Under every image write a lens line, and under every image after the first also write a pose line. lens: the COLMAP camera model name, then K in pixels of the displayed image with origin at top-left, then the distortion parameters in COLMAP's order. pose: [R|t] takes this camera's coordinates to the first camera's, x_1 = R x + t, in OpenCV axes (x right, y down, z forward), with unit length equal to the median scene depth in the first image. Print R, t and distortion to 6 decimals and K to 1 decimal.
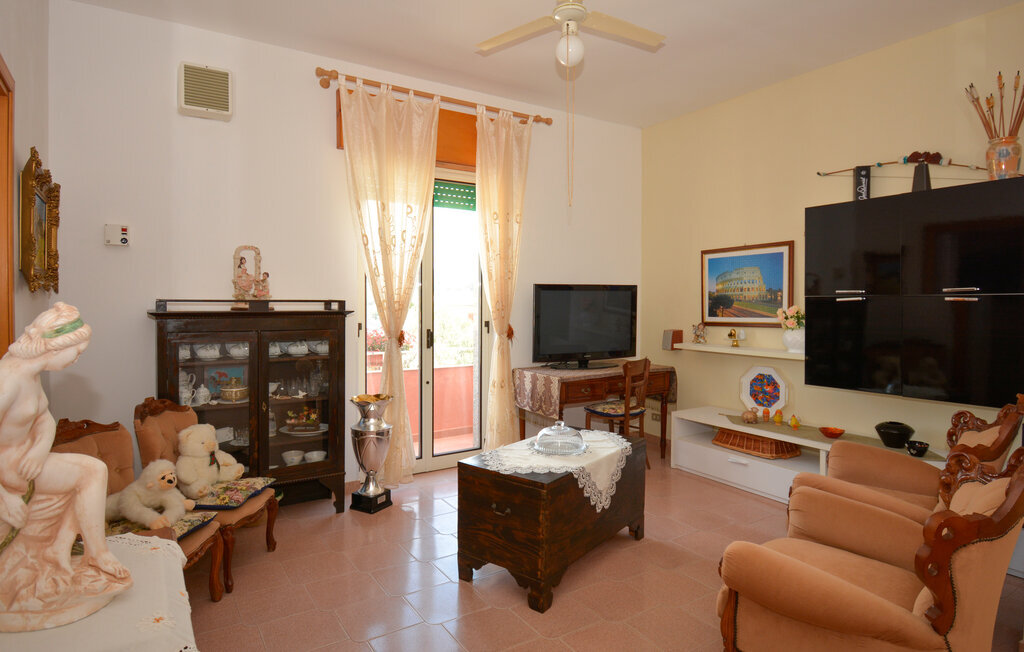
lens RADIAL K [[576.9, 0, 553.6], [0, 576.9, 311.8], [0, 0, 1]] dist [-0.025223, -0.001402]
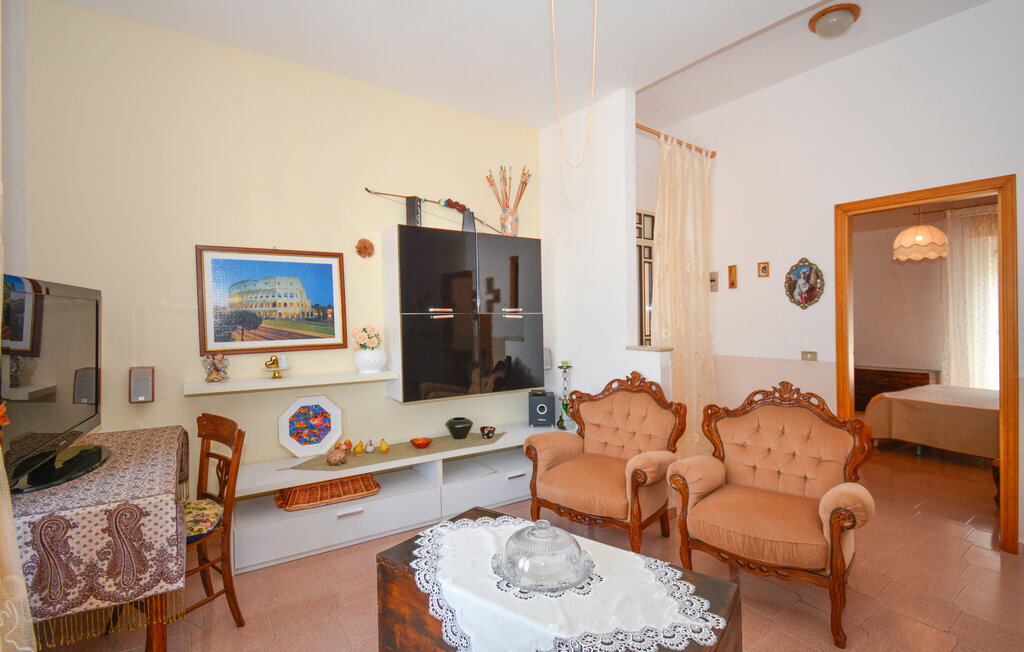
lens RADIAL K [[468.4, 0, 541.5], [0, 468.4, 314.1], [0, 0, 1]] dist [-0.021581, -0.001010]
pose [[-0.016706, 0.006443, 0.999840, -0.324804], [0.022379, 0.999731, -0.006069, -0.014092], [-0.999610, 0.022274, -0.016846, 0.668857]]
